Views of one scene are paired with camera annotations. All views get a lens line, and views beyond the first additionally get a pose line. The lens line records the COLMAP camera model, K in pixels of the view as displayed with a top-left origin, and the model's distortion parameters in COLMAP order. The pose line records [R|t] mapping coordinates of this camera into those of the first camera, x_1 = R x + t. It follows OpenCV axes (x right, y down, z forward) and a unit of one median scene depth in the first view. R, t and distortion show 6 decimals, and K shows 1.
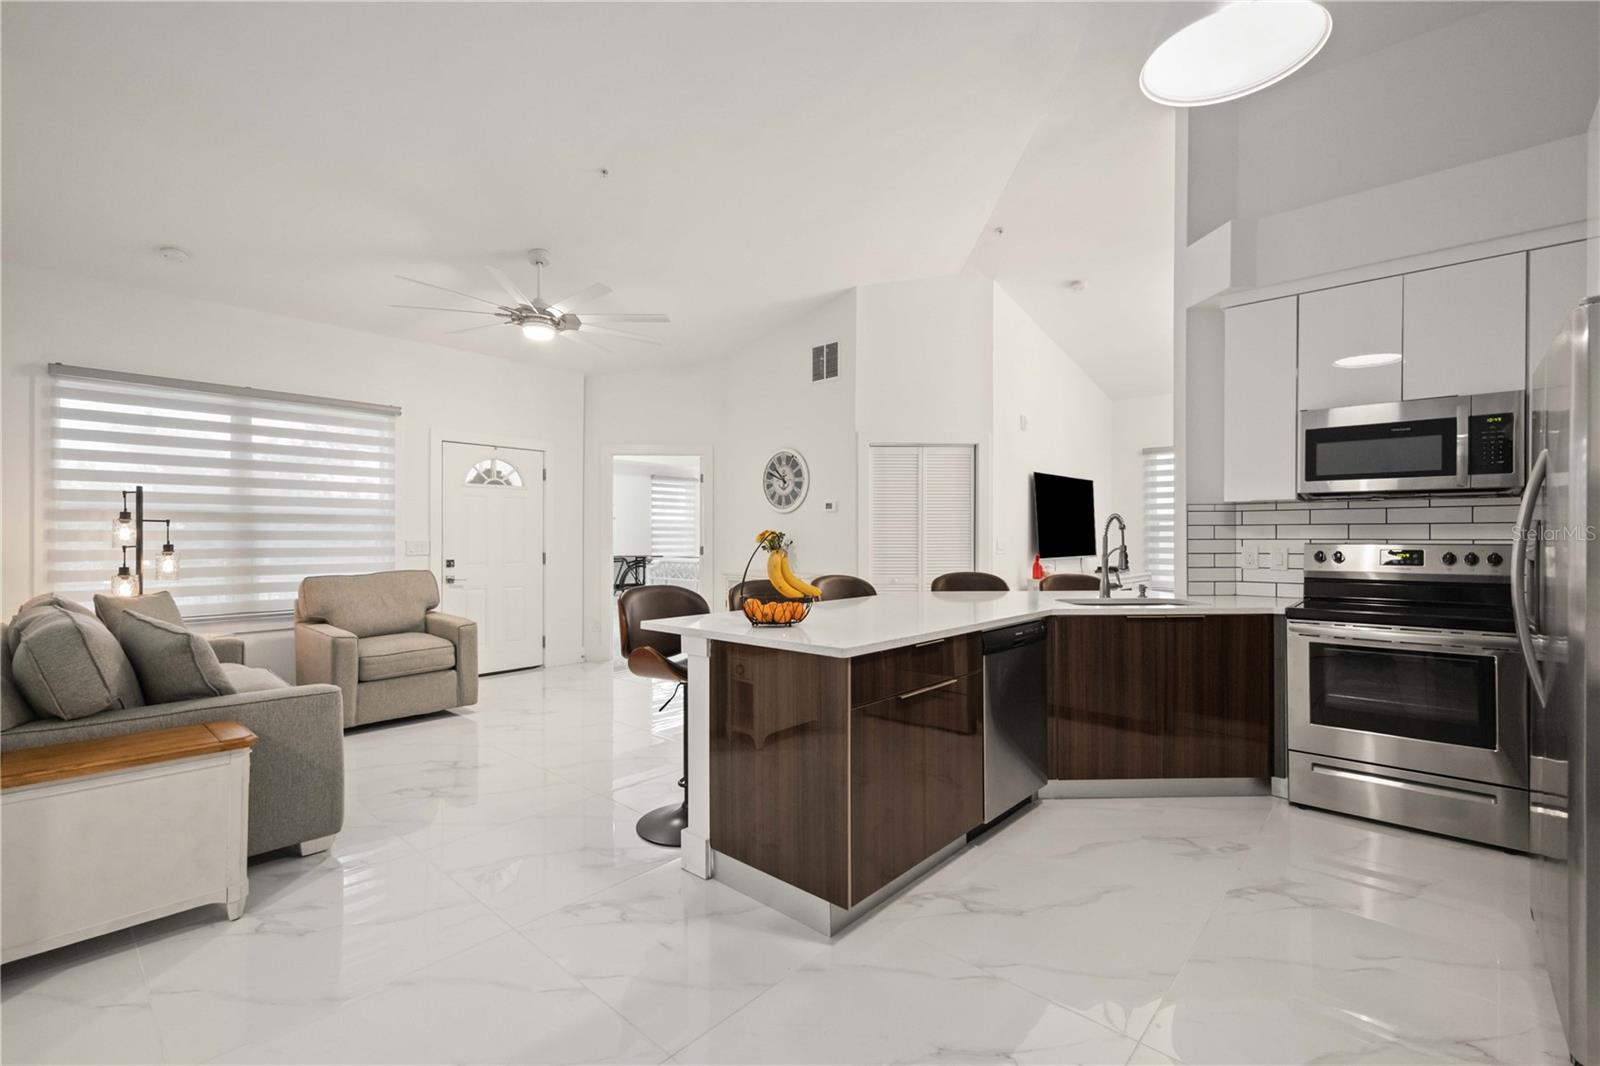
lens RADIAL K [[693.9, 0, 794.6], [0, 693.9, 534.3], [0, 0, 1]] dist [0.006933, -0.000447]
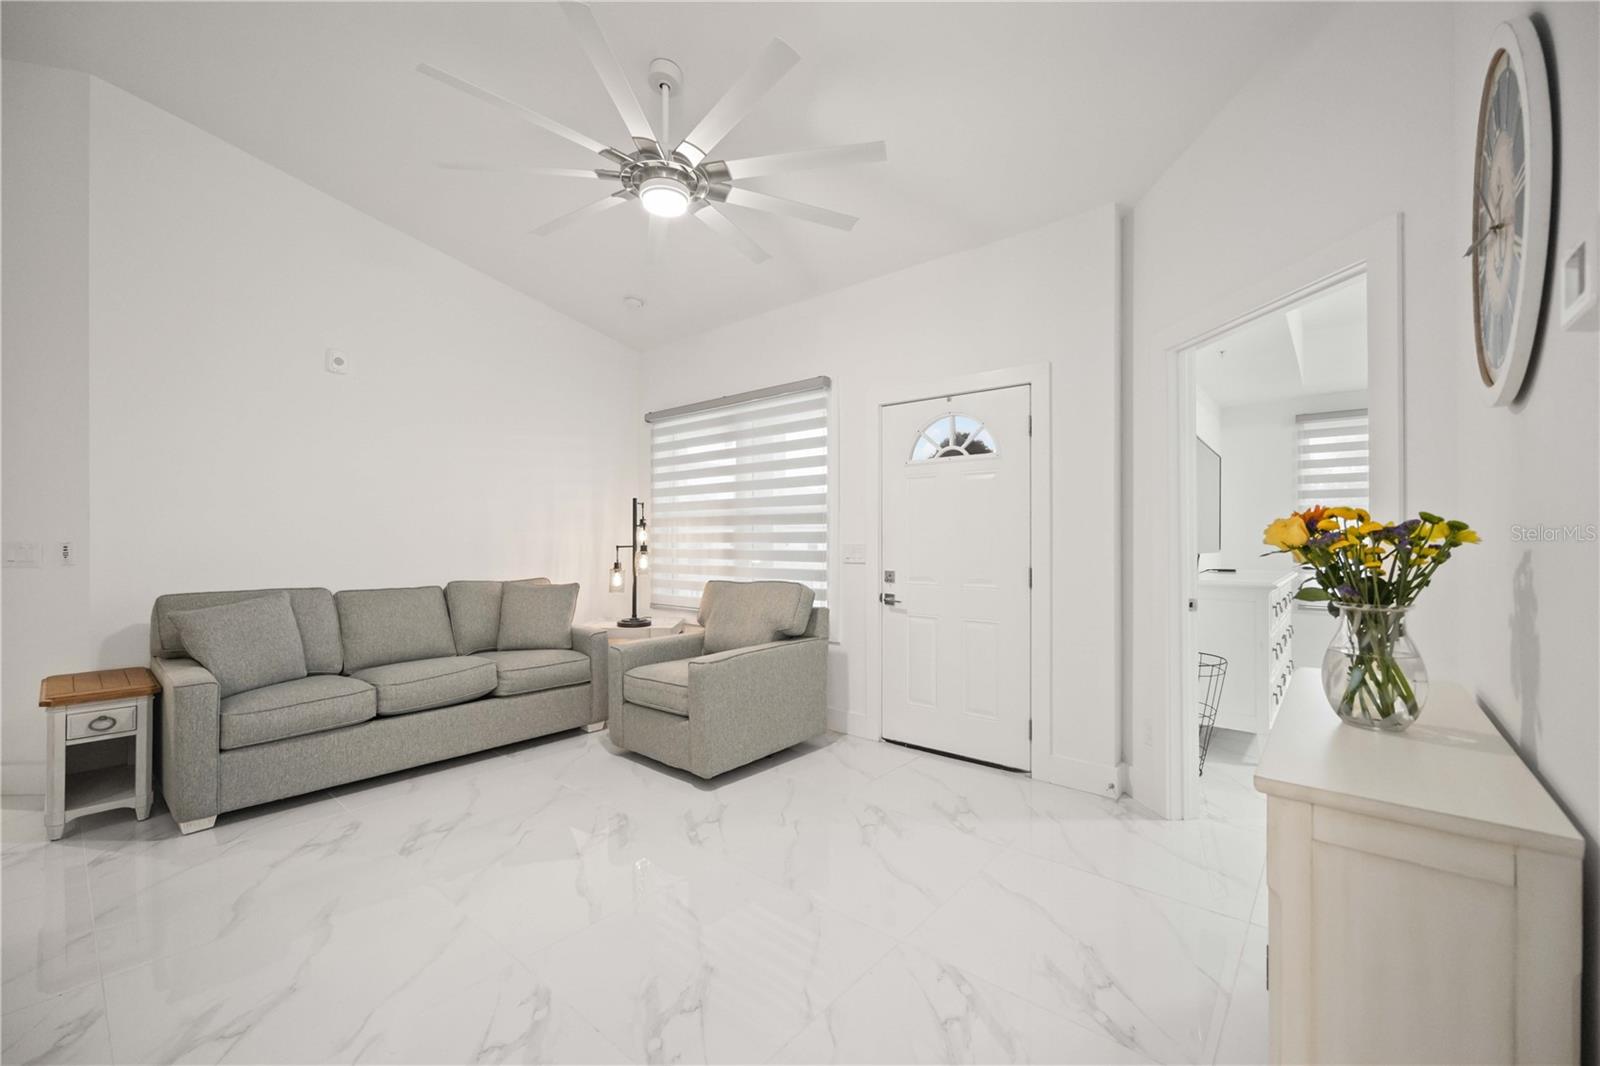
lens RADIAL K [[646.3, 0, 800.1], [0, 646.3, 535.0], [0, 0, 1]] dist [-0.000672, 0.000105]
pose [[0.028995, -0.005329, -0.999565, 0.214356], [0.003269, 0.999981, -0.005236, 0.003689], [0.999574, -0.003116, 0.029012, 1.209291]]
